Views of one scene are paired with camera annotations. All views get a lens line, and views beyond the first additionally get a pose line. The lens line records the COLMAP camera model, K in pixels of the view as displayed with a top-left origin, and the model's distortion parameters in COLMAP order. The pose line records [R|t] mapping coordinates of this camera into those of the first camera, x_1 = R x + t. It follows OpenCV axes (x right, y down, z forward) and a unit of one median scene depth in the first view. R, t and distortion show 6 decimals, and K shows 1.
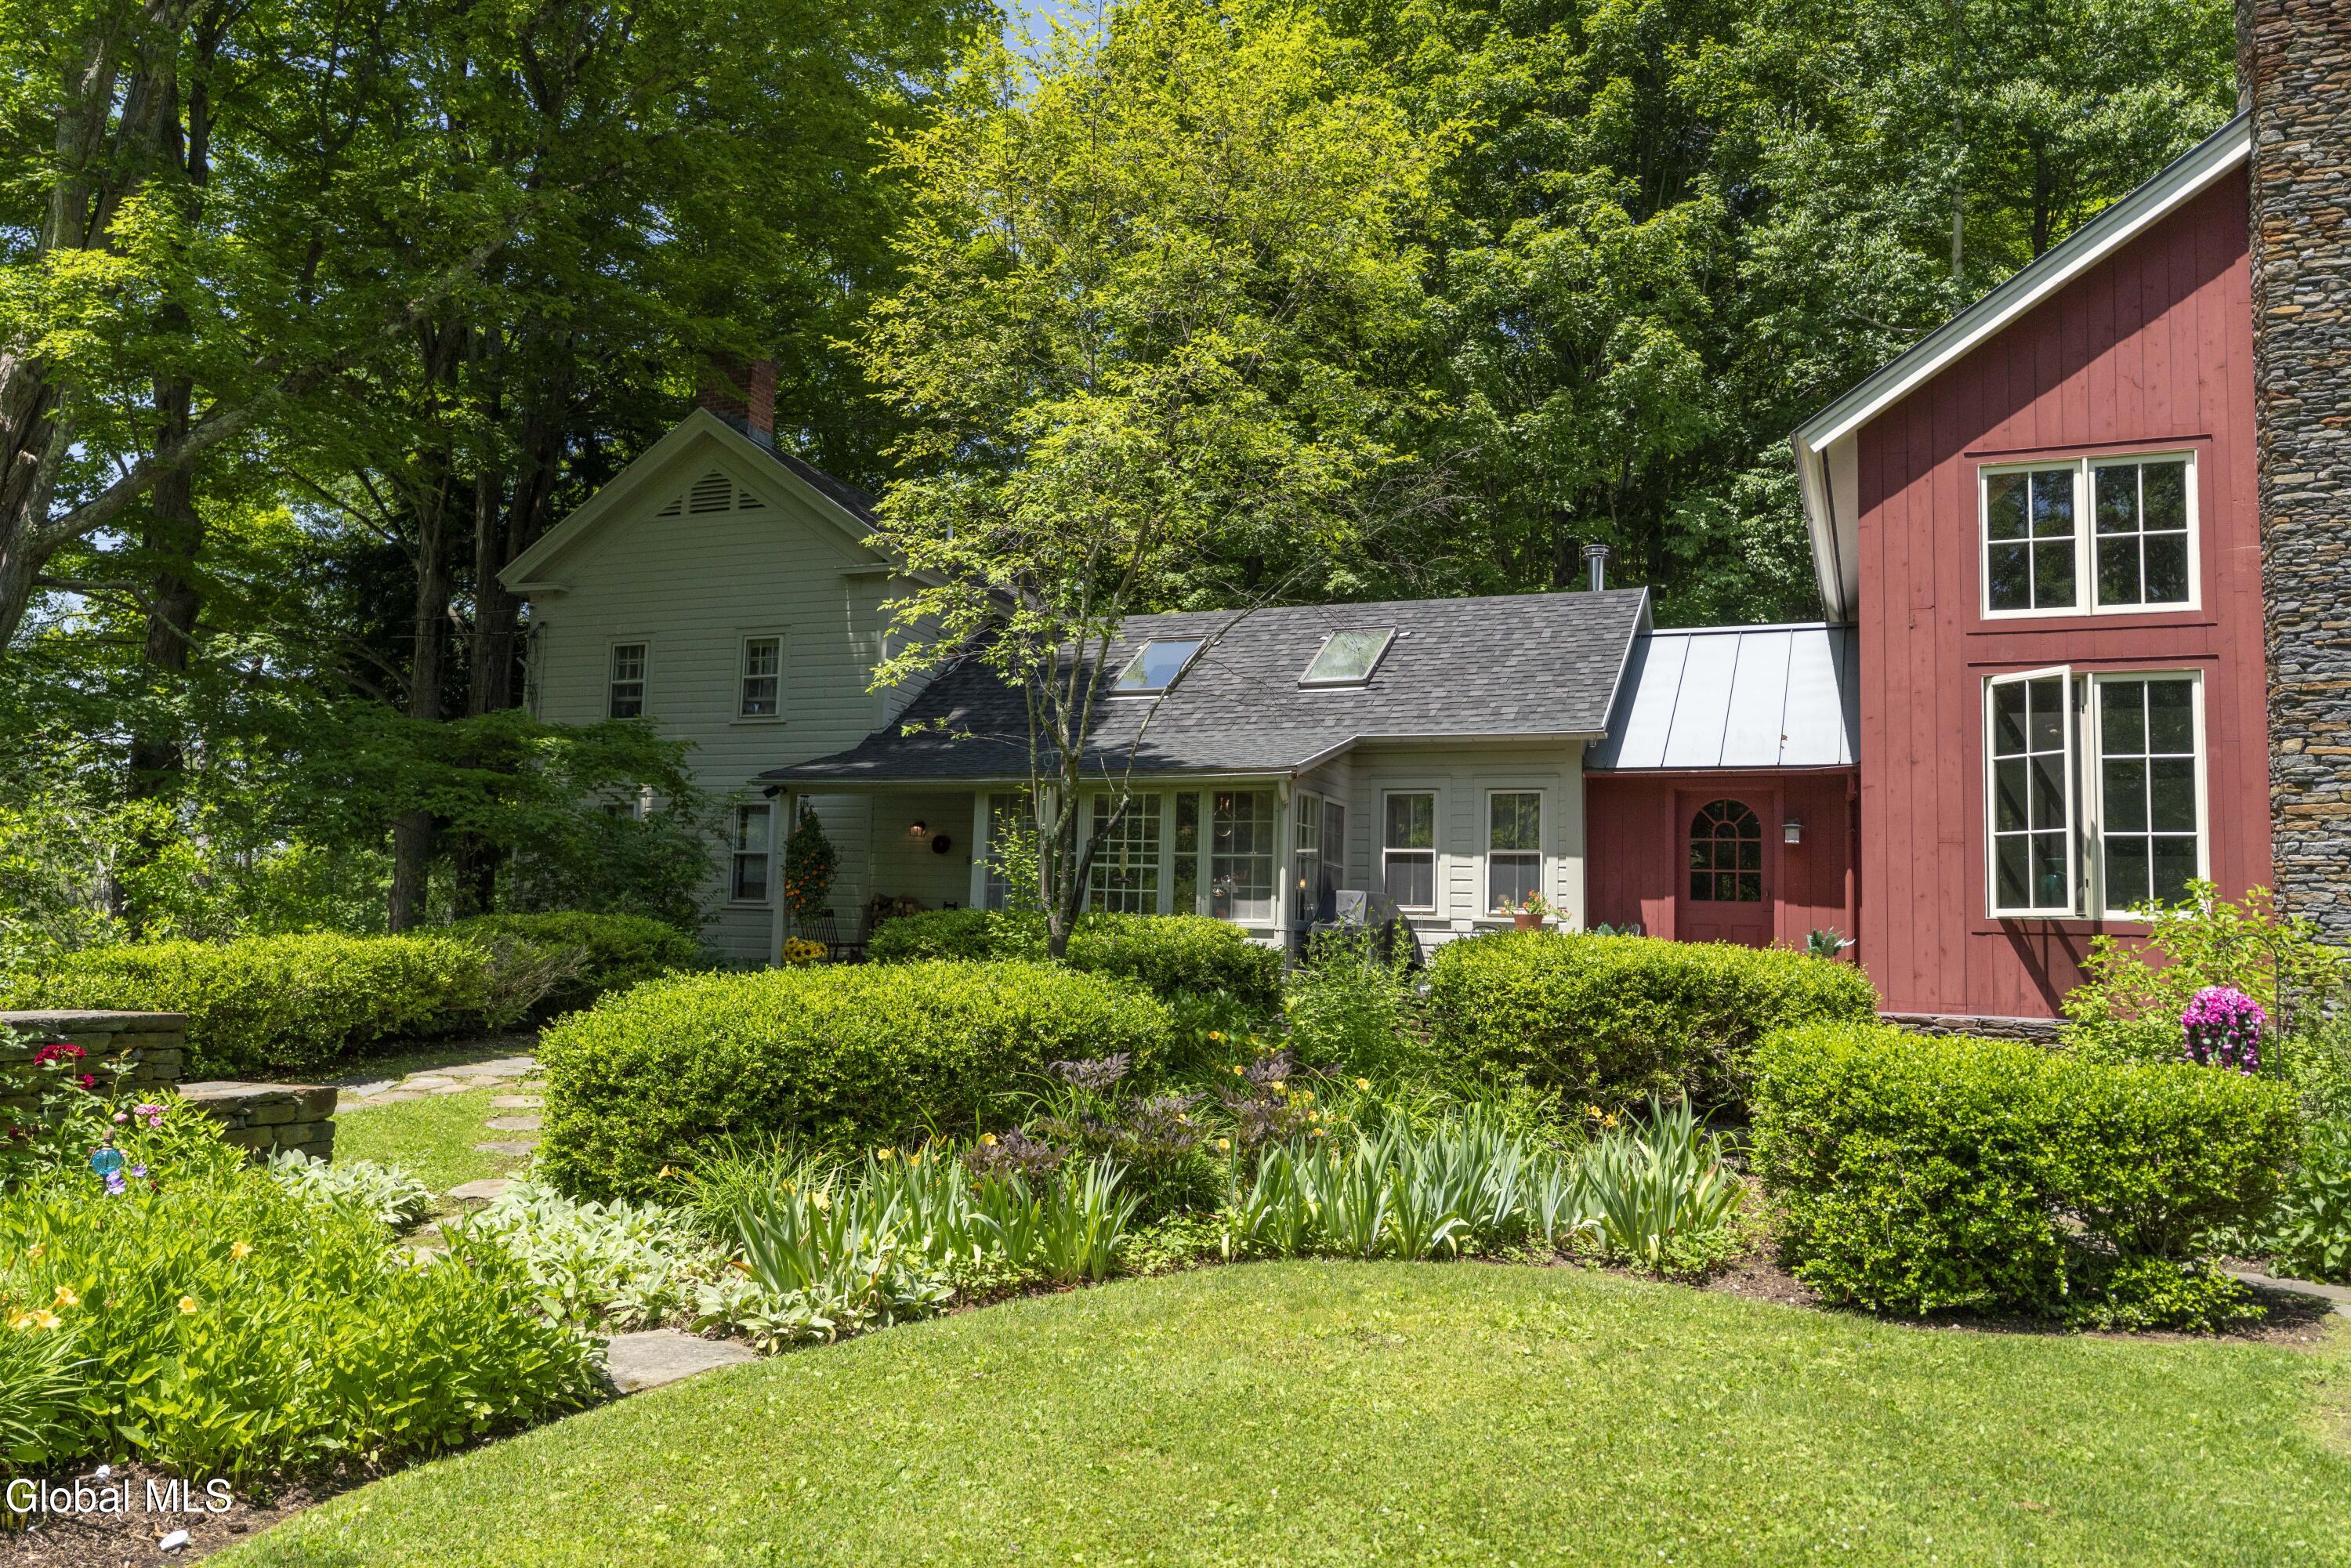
lens RADIAL K [[1737.5, 0, 1169.0], [0, 1737.5, 780.3], [0, 0, 1]] dist [0.000730, 0.003698]
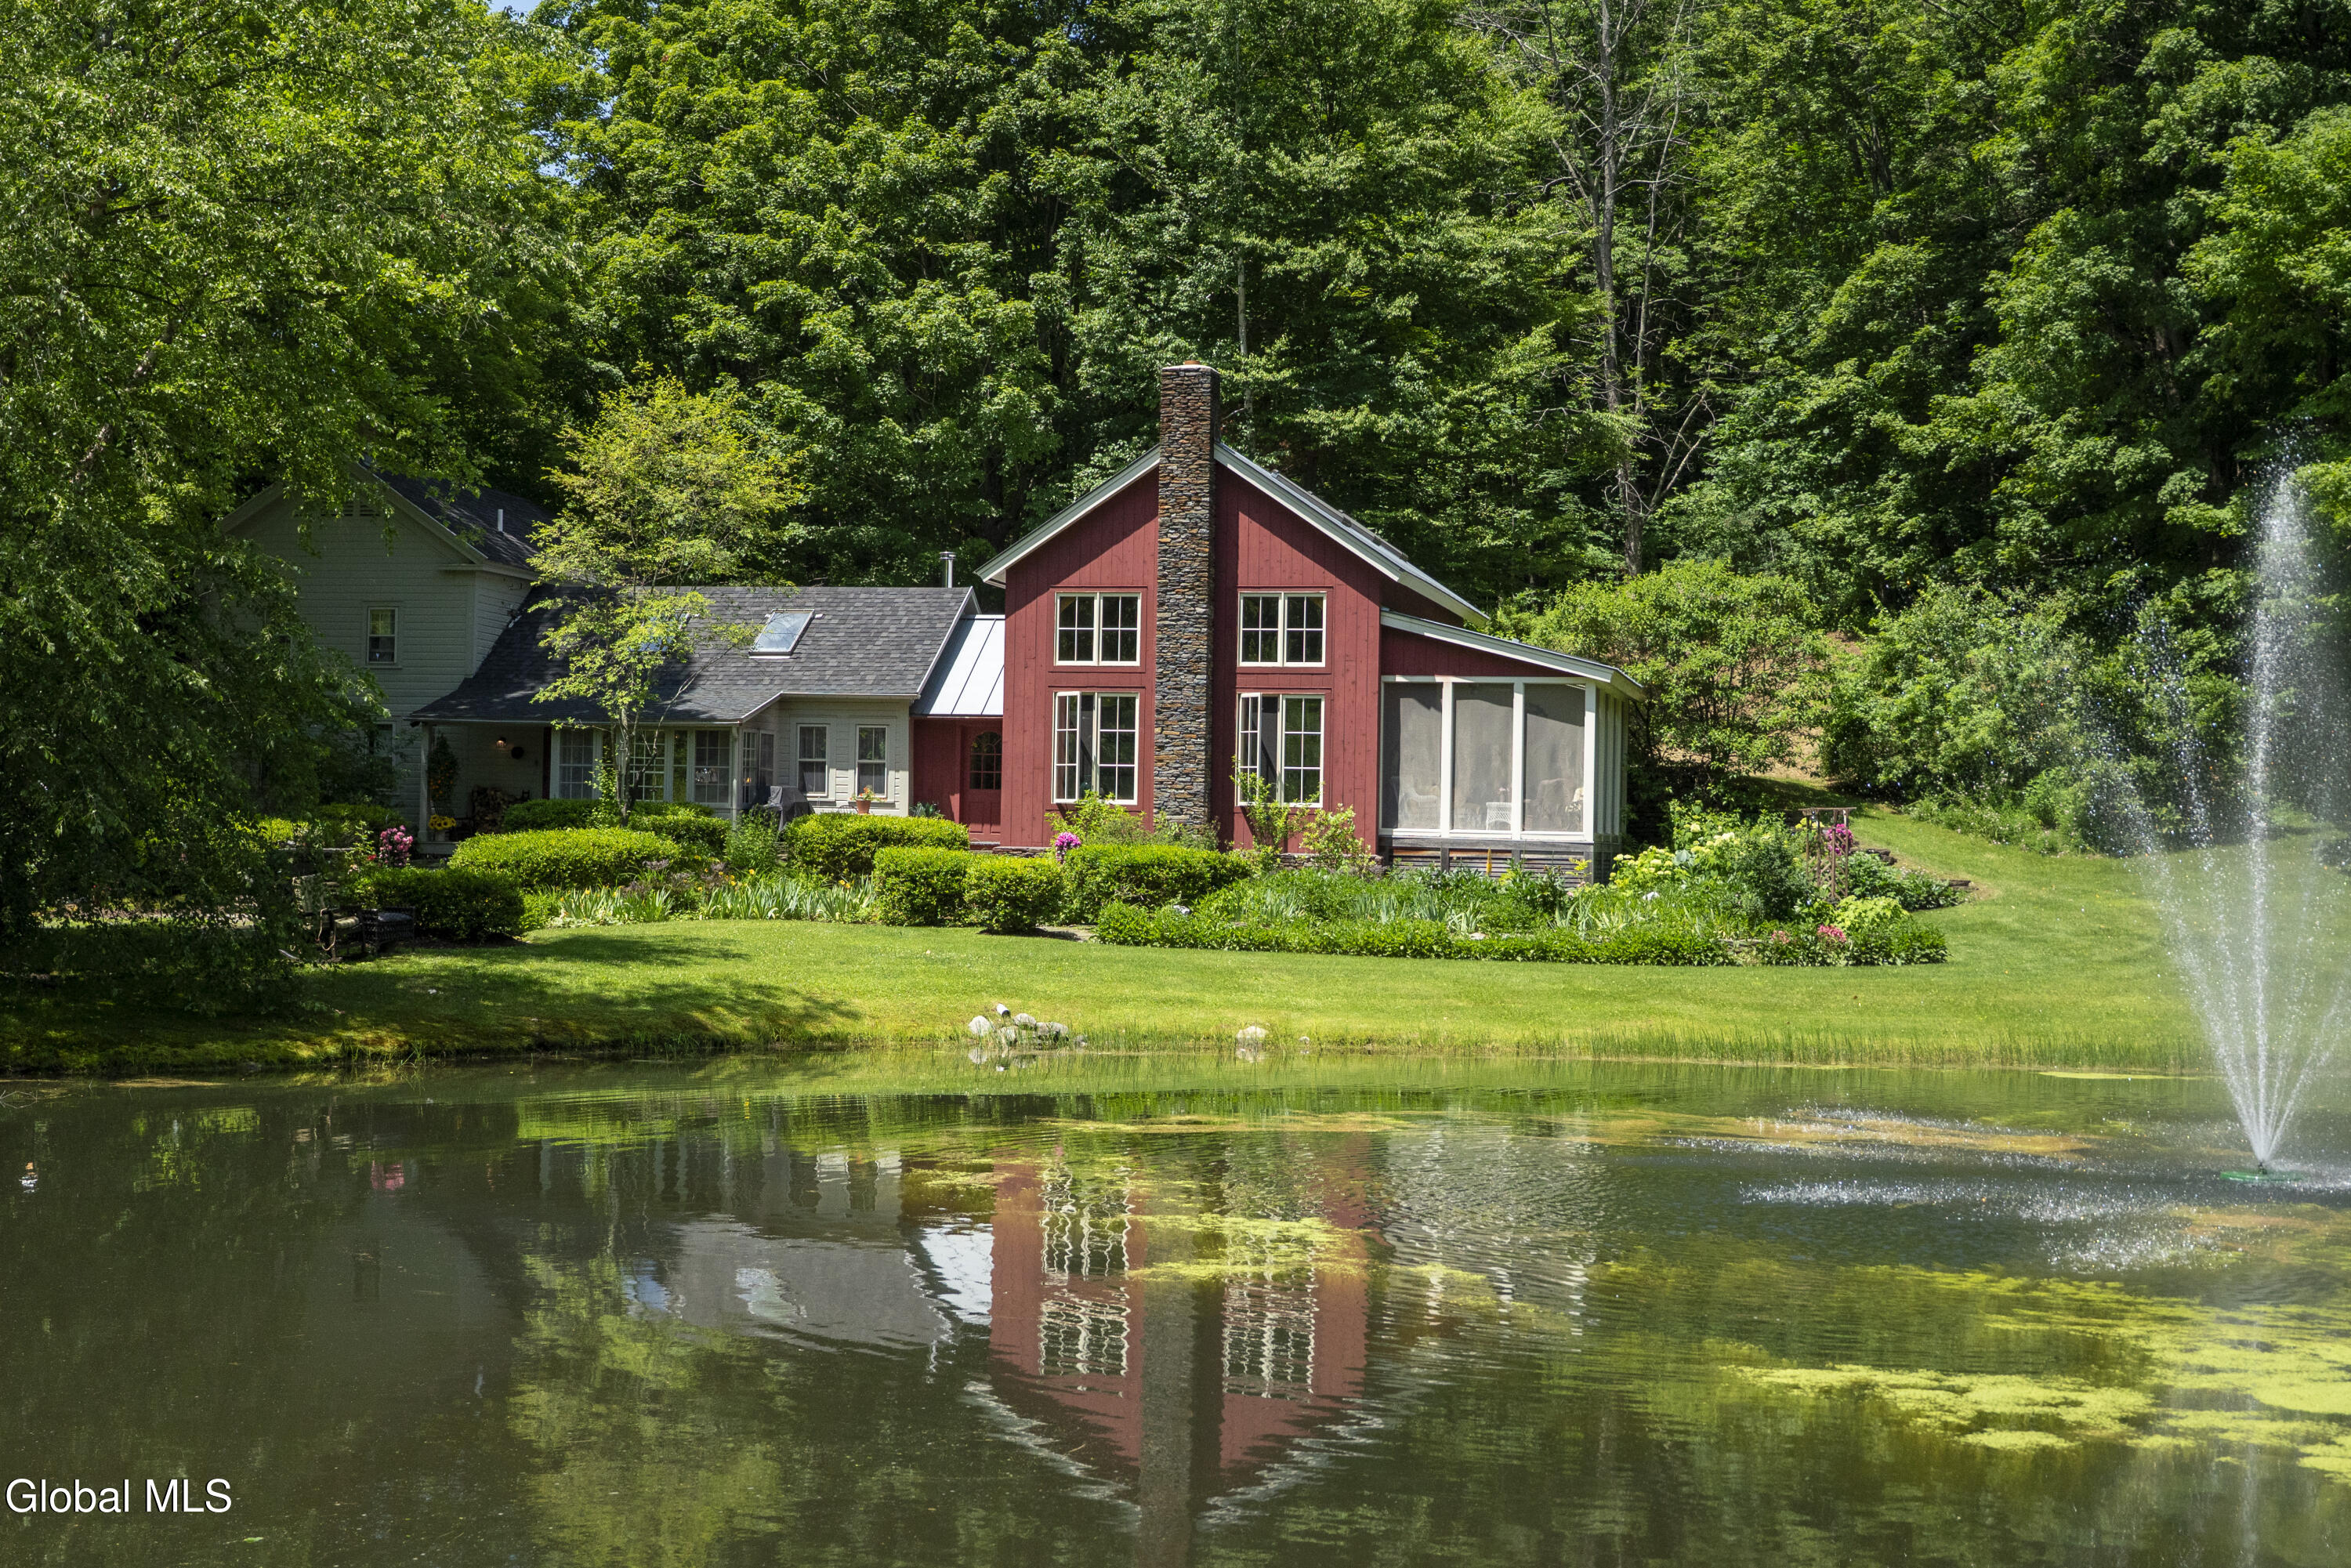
lens RADIAL K [[3161.7, 0, 1177.6], [0, 3161.7, 783.9], [0, 0, 1]] dist [-0.186375, 0.000000]
pose [[0.984488, -0.009840, 0.175178, -0.070222], [-0.006113, 0.995896, 0.090295, -0.301656], [-0.175348, -0.089965, 0.980387, -2.889059]]
